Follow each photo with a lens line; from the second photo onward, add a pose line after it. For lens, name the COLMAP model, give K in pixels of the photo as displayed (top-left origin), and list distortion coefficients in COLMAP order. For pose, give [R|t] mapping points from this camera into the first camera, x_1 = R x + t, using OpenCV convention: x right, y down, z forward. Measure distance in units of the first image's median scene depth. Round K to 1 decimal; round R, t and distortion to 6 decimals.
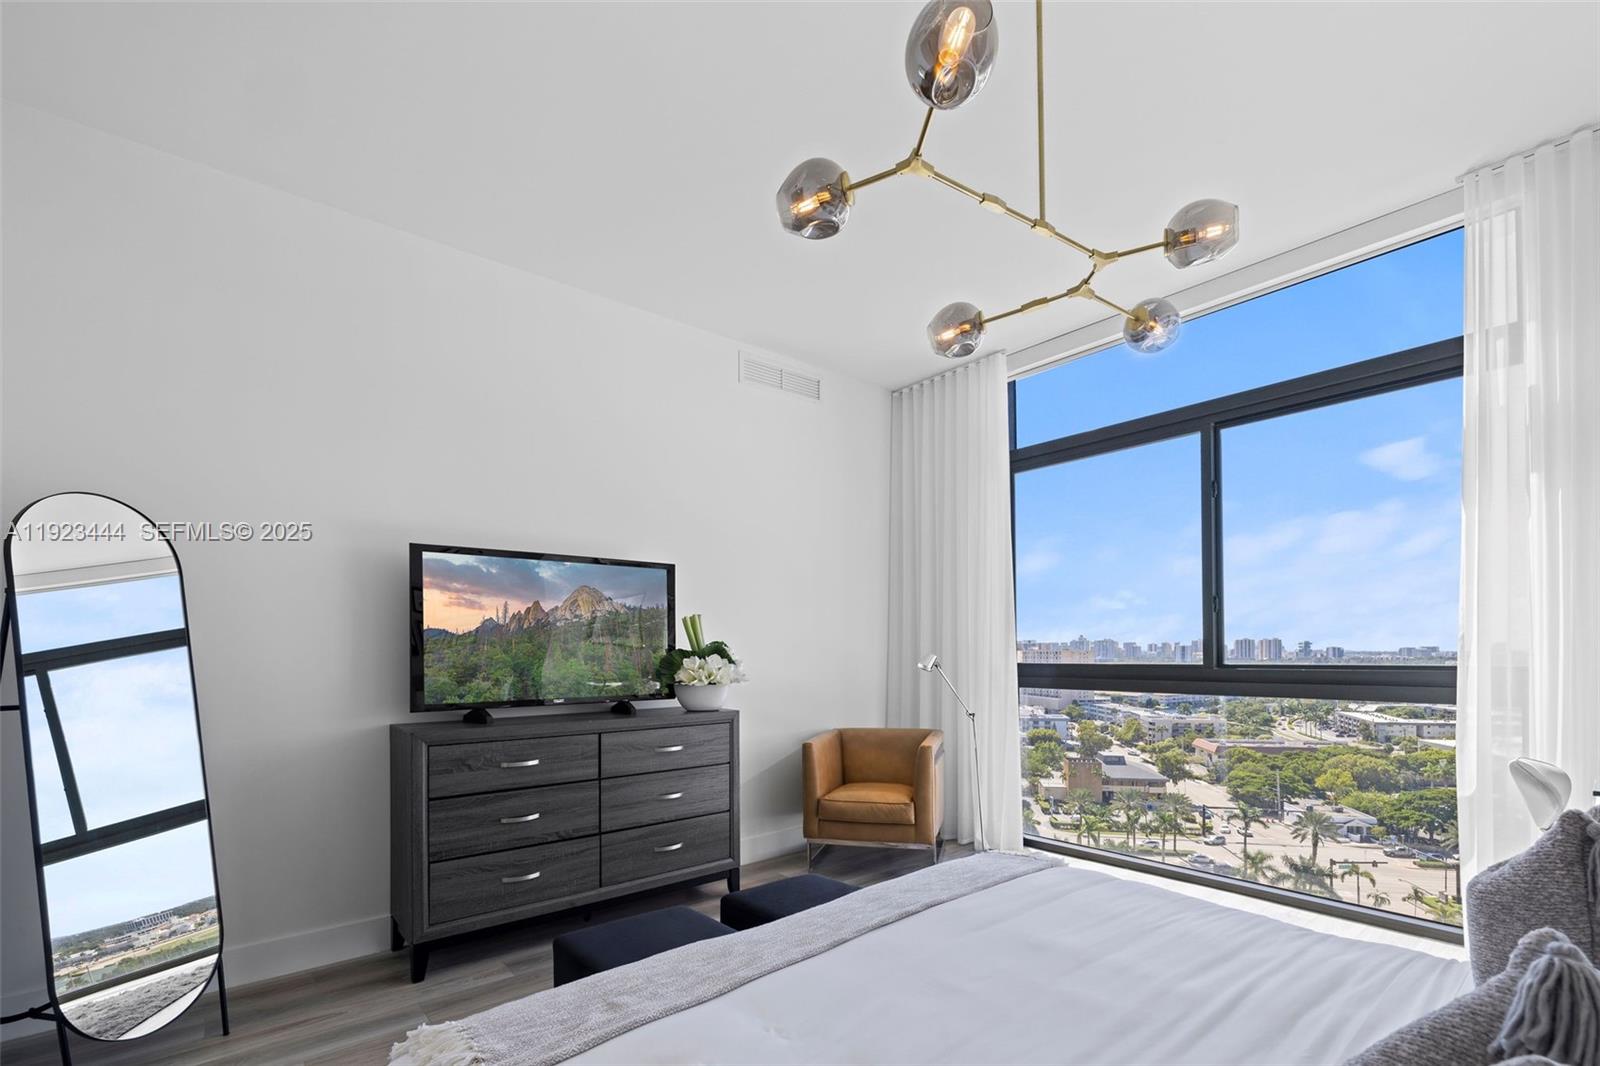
lens RADIAL K [[719.5, 0, 808.9], [0, 719.5, 644.2], [0, 0, 1]] dist [0.000108, -0.000018]
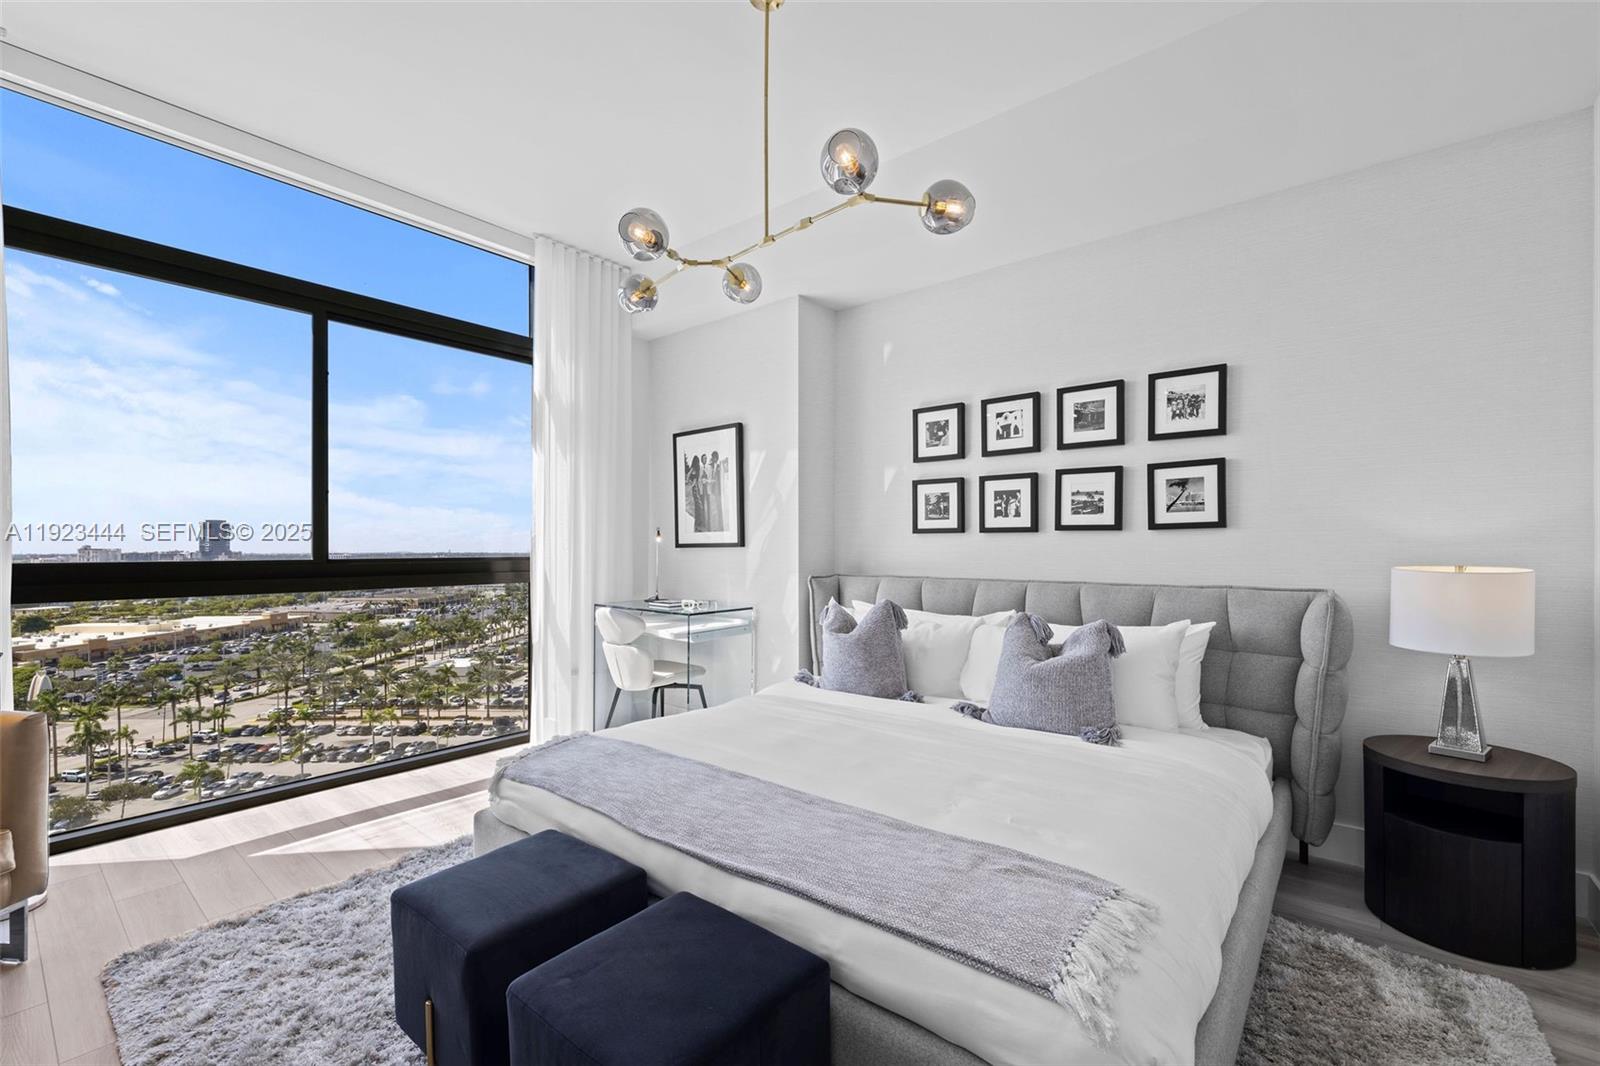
lens RADIAL K [[686.2, 0, 796.6], [0, 686.2, 543.9], [0, 0, 1]] dist [-0.002295, 0.000145]
pose [[-0.188904, 0.012327, 0.981918, -0.468335], [-0.007278, 0.999876, -0.013952, 0.016345], [-0.981969, -0.009782, -0.188791, 0.548348]]
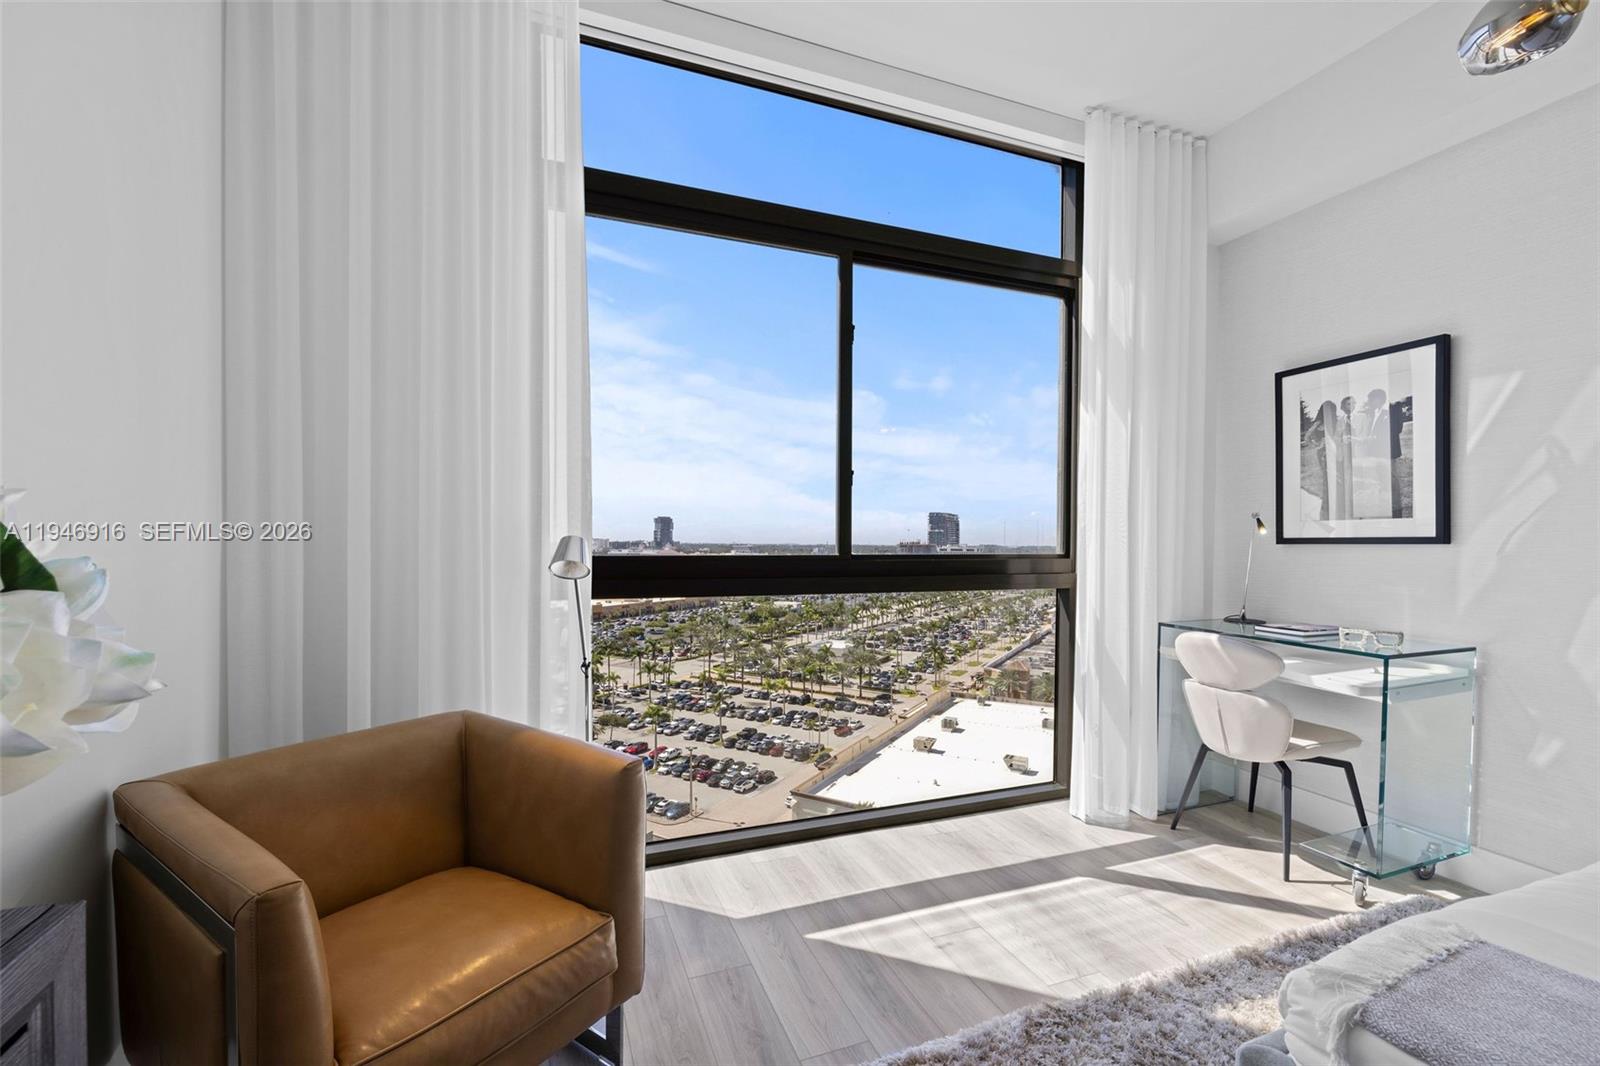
lens RADIAL K [[686.3, 0, 796.8], [0, 686.3, 549.4], [0, 0, 1]] dist [-0.000653, -0.000025]
pose [[0.315691, -0.003903, 0.948854, -0.180322], [-0.018598, 0.999774, 0.010301, 0.016376], [-0.948680, -0.020899, 0.315548, 0.815340]]
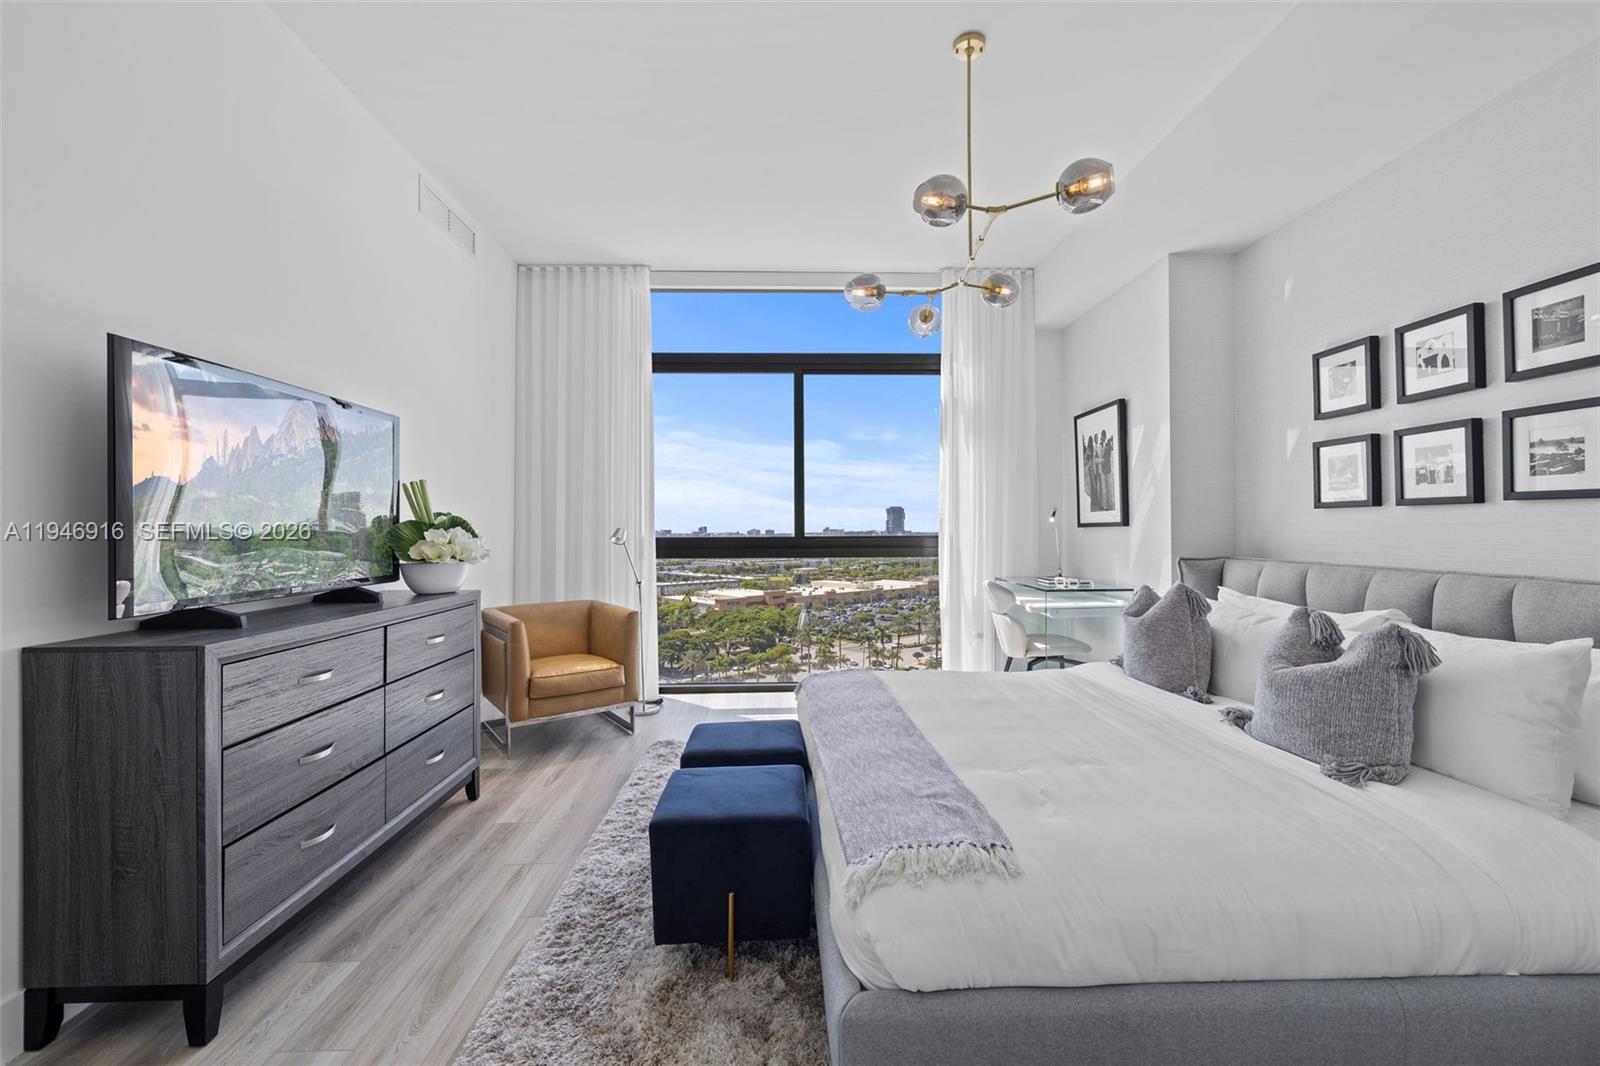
lens RADIAL K [[677.8, 0, 795.0], [0, 677.8, 524.3], [0, 0, 1]] dist [-0.000449, 0.000057]
pose [[0.614978, 0.009119, 0.788492, -0.518891], [-0.006438, 0.999958, -0.006543, 0.013272], [-0.788518, -0.001052, 0.615010, 0.172382]]
